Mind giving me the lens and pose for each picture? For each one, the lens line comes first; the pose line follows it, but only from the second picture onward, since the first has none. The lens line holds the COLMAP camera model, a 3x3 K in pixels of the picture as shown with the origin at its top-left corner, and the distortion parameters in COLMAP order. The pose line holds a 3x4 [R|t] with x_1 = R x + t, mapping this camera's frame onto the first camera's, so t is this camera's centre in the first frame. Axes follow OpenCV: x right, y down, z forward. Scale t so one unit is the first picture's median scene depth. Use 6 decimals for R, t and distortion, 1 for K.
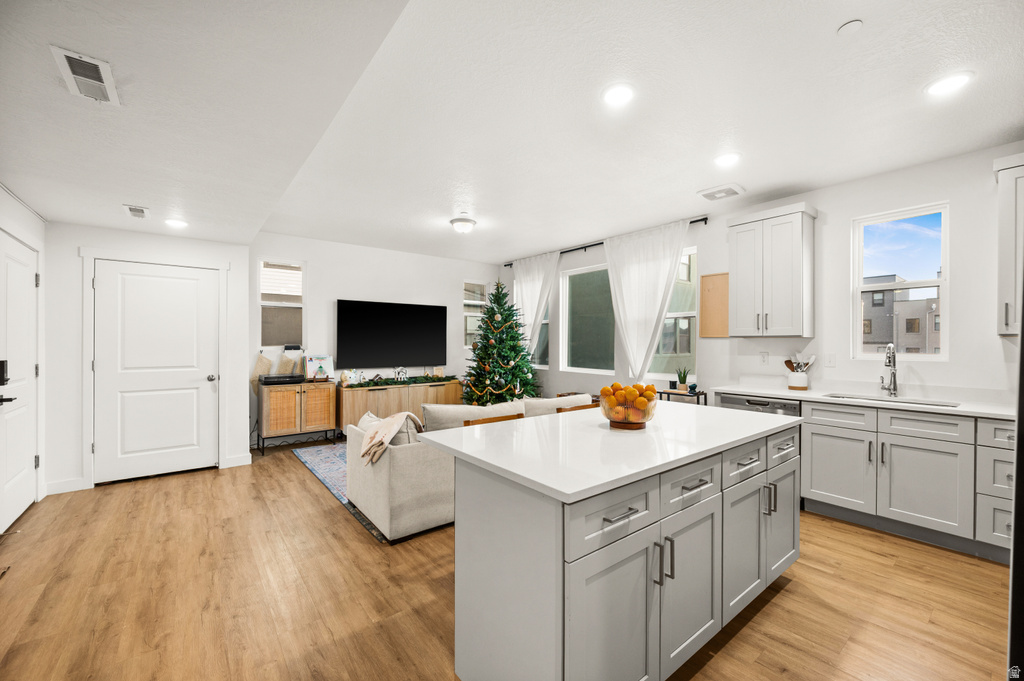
lens RADIAL K [[410.9, 0, 521.6], [0, 410.9, 342.1], [0, 0, 1]] dist [0.000308, 0.000015]
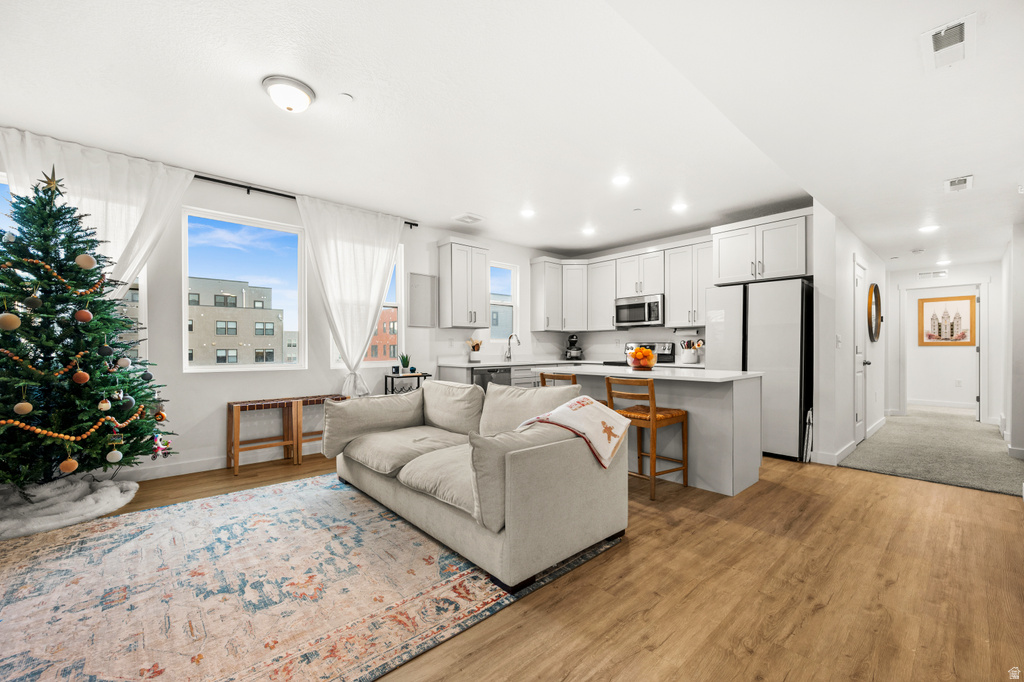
lens RADIAL K [[415.0, 0, 513.6], [0, 415.0, 348.7], [0, 0, 1]] dist [-0.000490, -0.000045]
pose [[-0.052839, -0.006990, 0.998579, -1.017800], [0.001106, 0.999974, 0.007058, 0.060234], [-0.998602, 0.001478, -0.052830, 1.072966]]
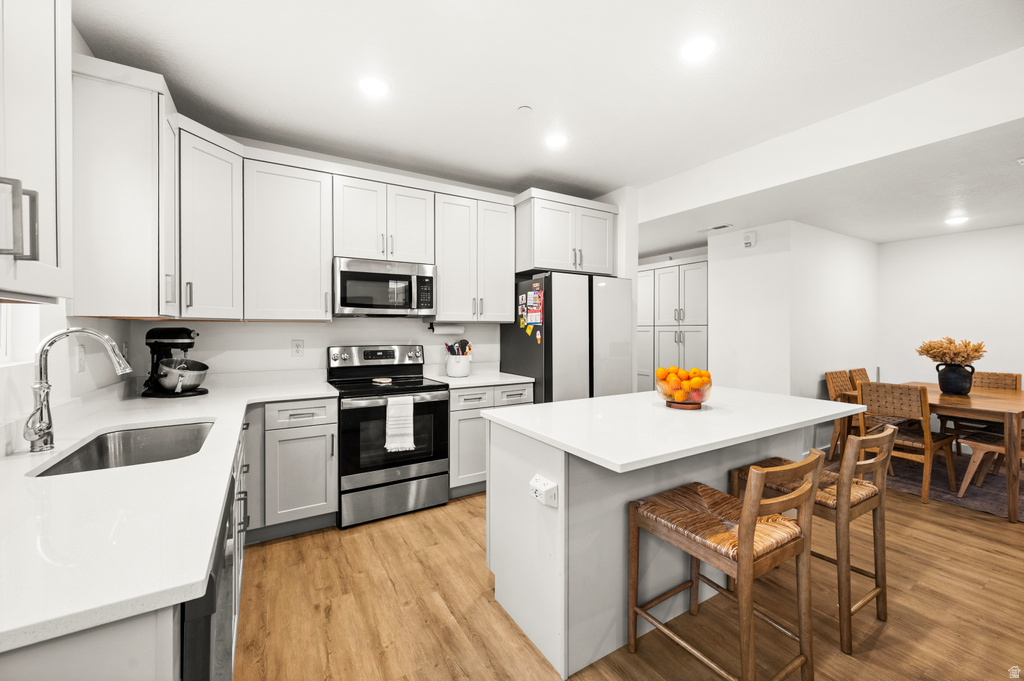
lens RADIAL K [[413.8, 0, 516.0], [0, 413.8, 331.4], [0, 0, 1]] dist [-0.001262, -0.000219]
pose [[-0.991263, -0.005588, 0.131781, 0.349384], [-0.004919, 0.999973, 0.005403, 0.003092], [-0.131808, 0.004708, -0.991264, 1.353825]]
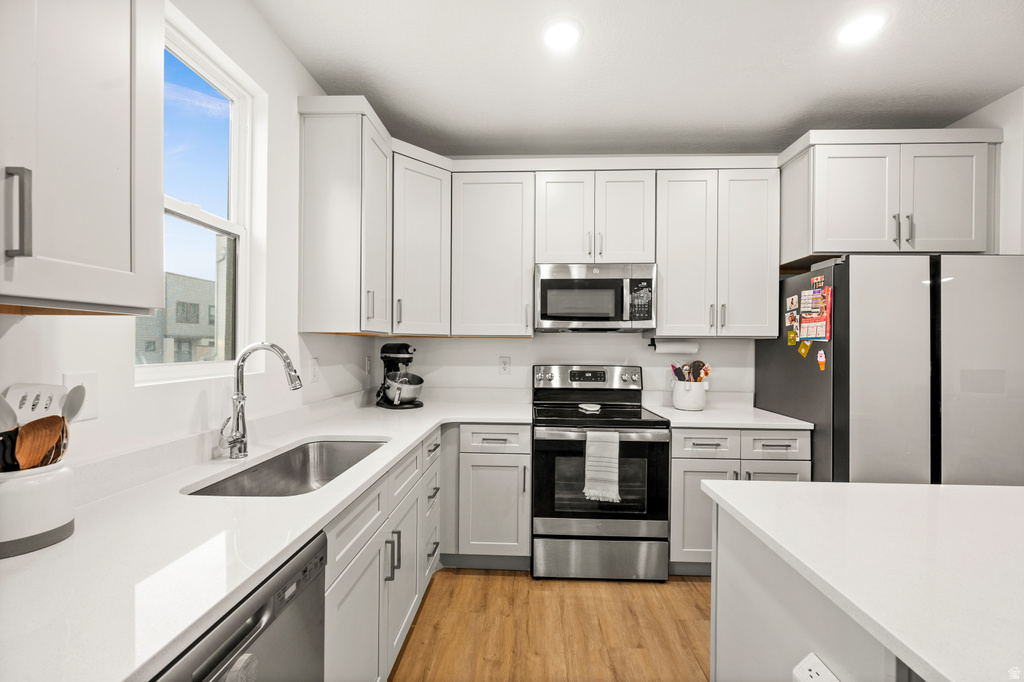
lens RADIAL K [[411.9, 0, 514.3], [0, 411.9, 346.1], [0, 0, 1]] dist [-0.000811, 0.000050]
pose [[-0.750943, -0.011517, 0.660267, 0.364743], [-0.011156, 0.999926, 0.004753, 0.002551], [-0.660273, -0.003796, -0.751016, 1.133371]]
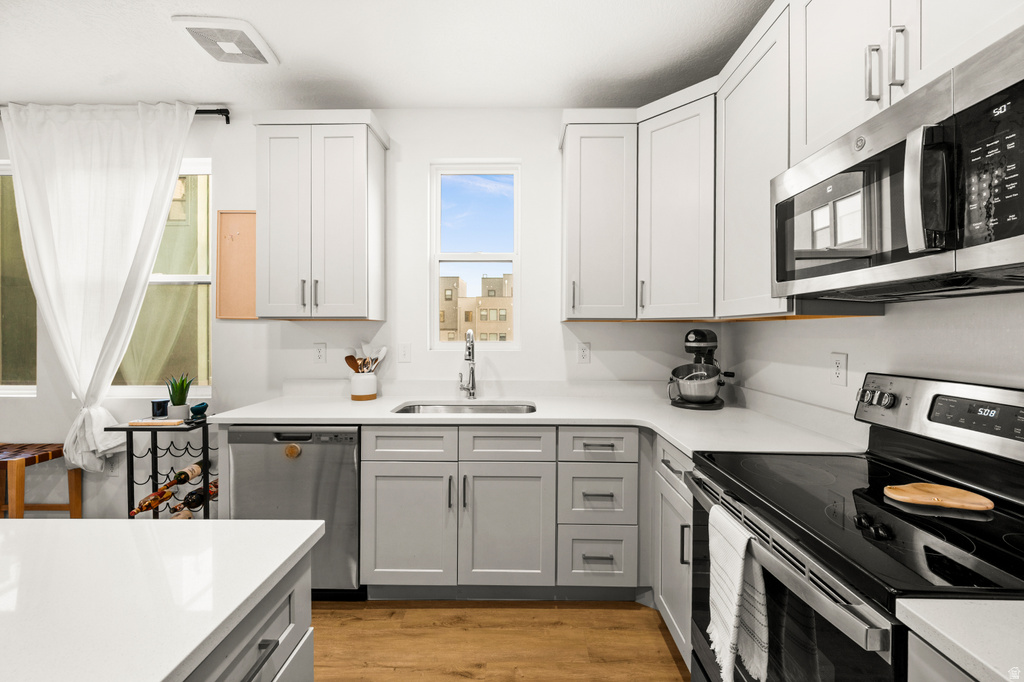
lens RADIAL K [[413.8, 0, 516.0], [0, 413.8, 331.9], [0, 0, 1]] dist [-0.001262, -0.000219]
pose [[0.639242, -0.004595, 0.768992, 0.360634], [-0.000528, 0.999979, 0.006414, 0.003225], [-0.769005, -0.004506, 0.639227, 0.439841]]
